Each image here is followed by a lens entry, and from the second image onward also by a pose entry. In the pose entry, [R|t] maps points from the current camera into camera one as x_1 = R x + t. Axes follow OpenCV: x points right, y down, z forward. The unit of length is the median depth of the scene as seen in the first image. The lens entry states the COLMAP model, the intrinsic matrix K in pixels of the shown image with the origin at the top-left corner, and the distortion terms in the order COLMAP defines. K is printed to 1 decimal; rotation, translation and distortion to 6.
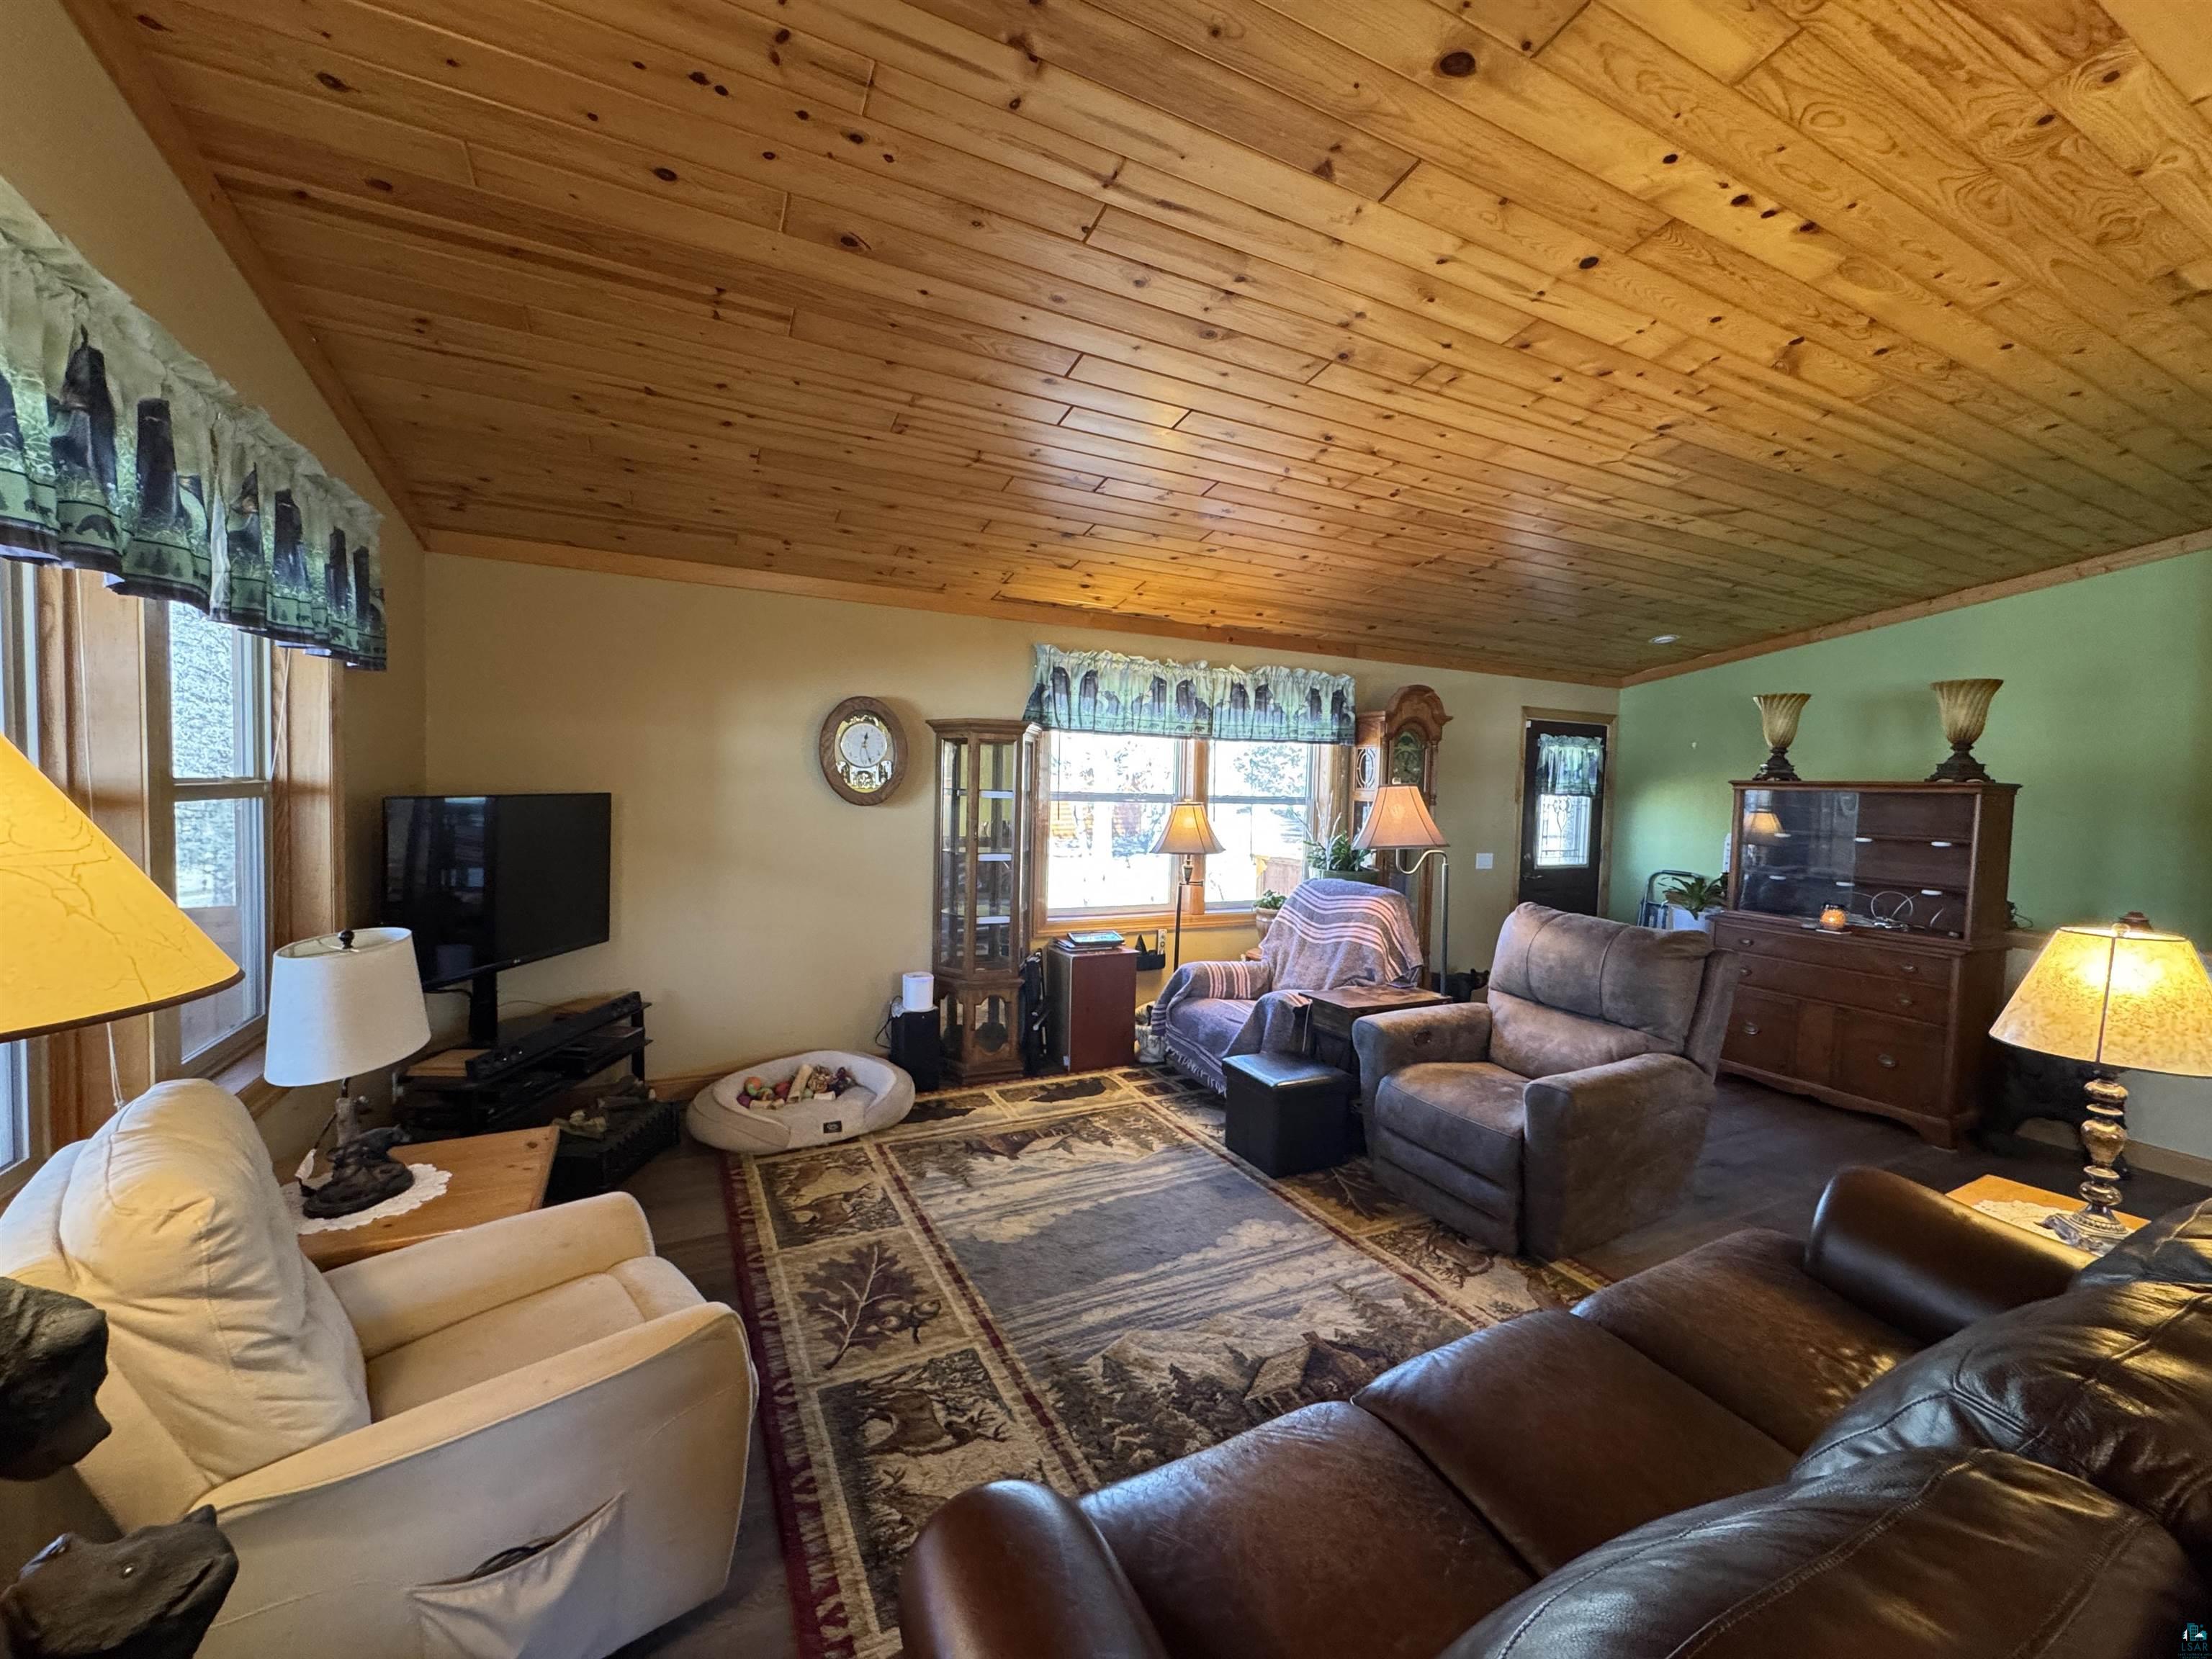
lens RADIAL K [[880.2, 0, 1104.2], [0, 880.2, 830.9], [0, 0, 1]] dist [-0.002600, 0.000873]
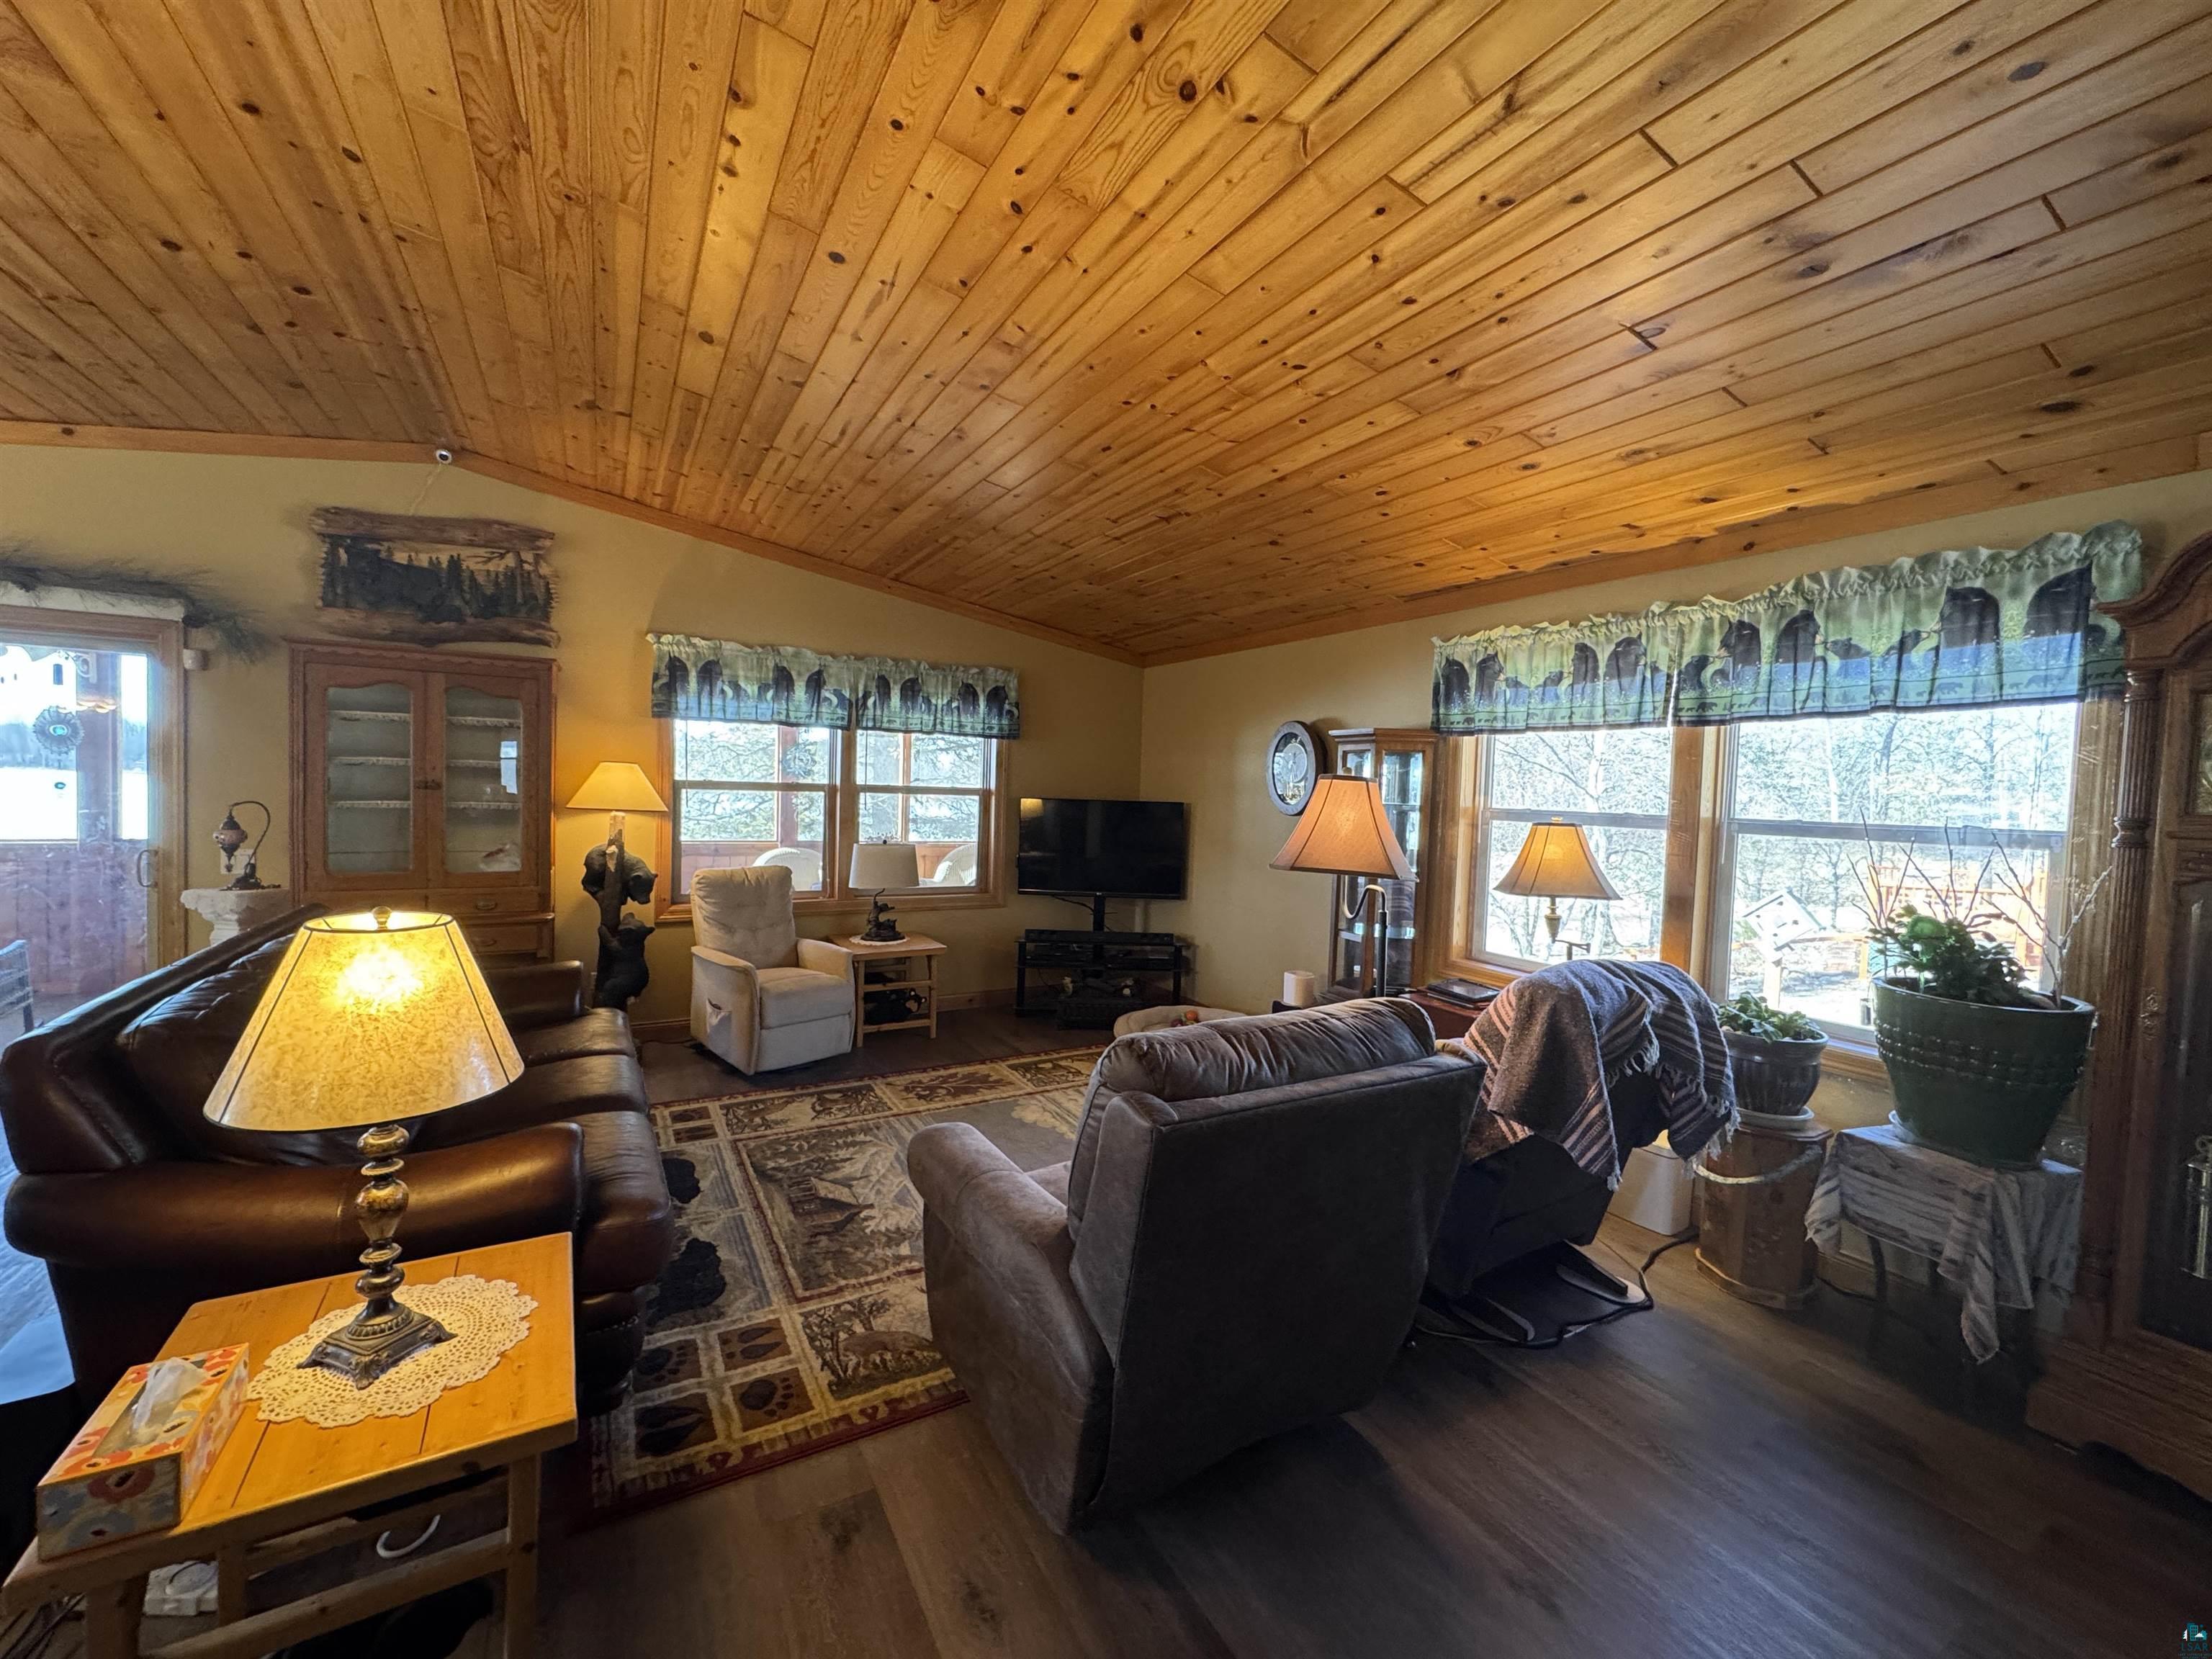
lens RADIAL K [[880.2, 0, 1108.1], [0, 880.2, 830.4], [0, 0, 1]] dist [-0.002600, 0.000873]
pose [[0.058783, 0.021863, -0.998031, 1.346455], [-0.082761, 0.996425, 0.016953, -0.014844], [0.994834, 0.081602, 0.060382, 1.088130]]
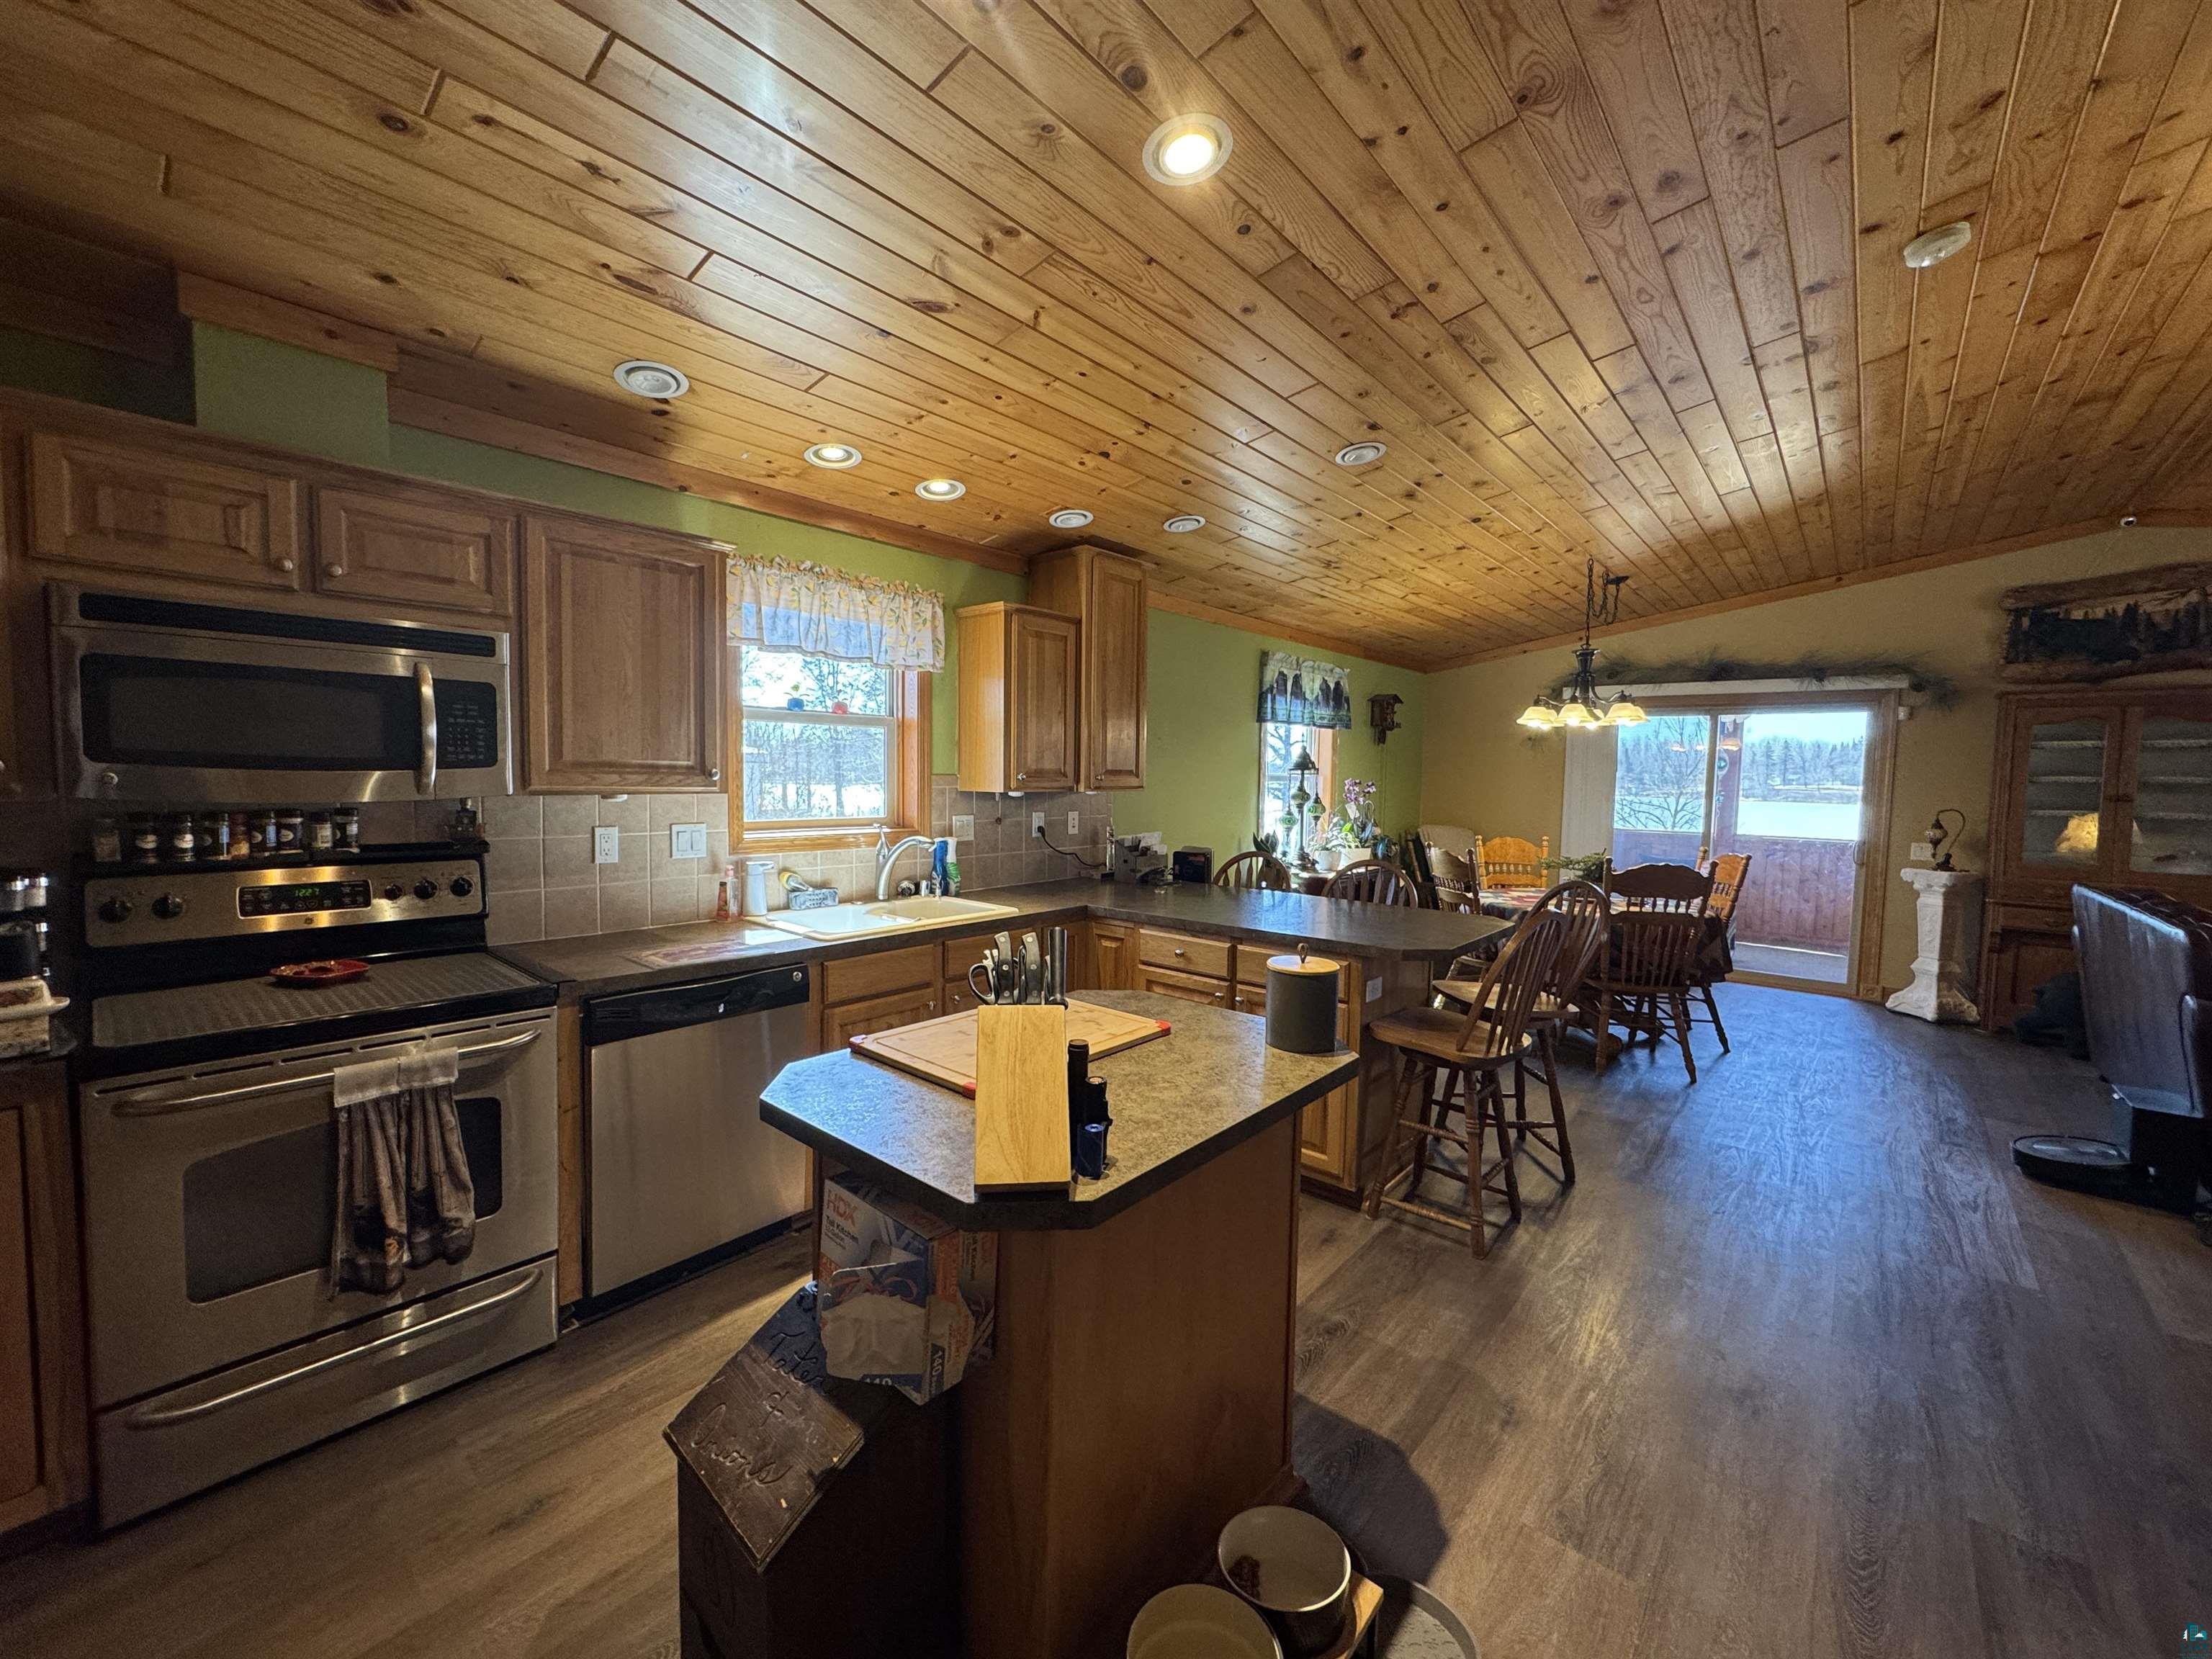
lens RADIAL K [[880.2, 0, 1107.0], [0, 880.2, 821.9], [0, 0, 1]] dist [-0.002600, 0.000873]
pose [[-0.922904, -0.016105, -0.384693, 2.108540], [-0.057125, 0.993795, 0.095442, 0.012390], [0.380769, 0.110059, -0.918097, 0.956233]]
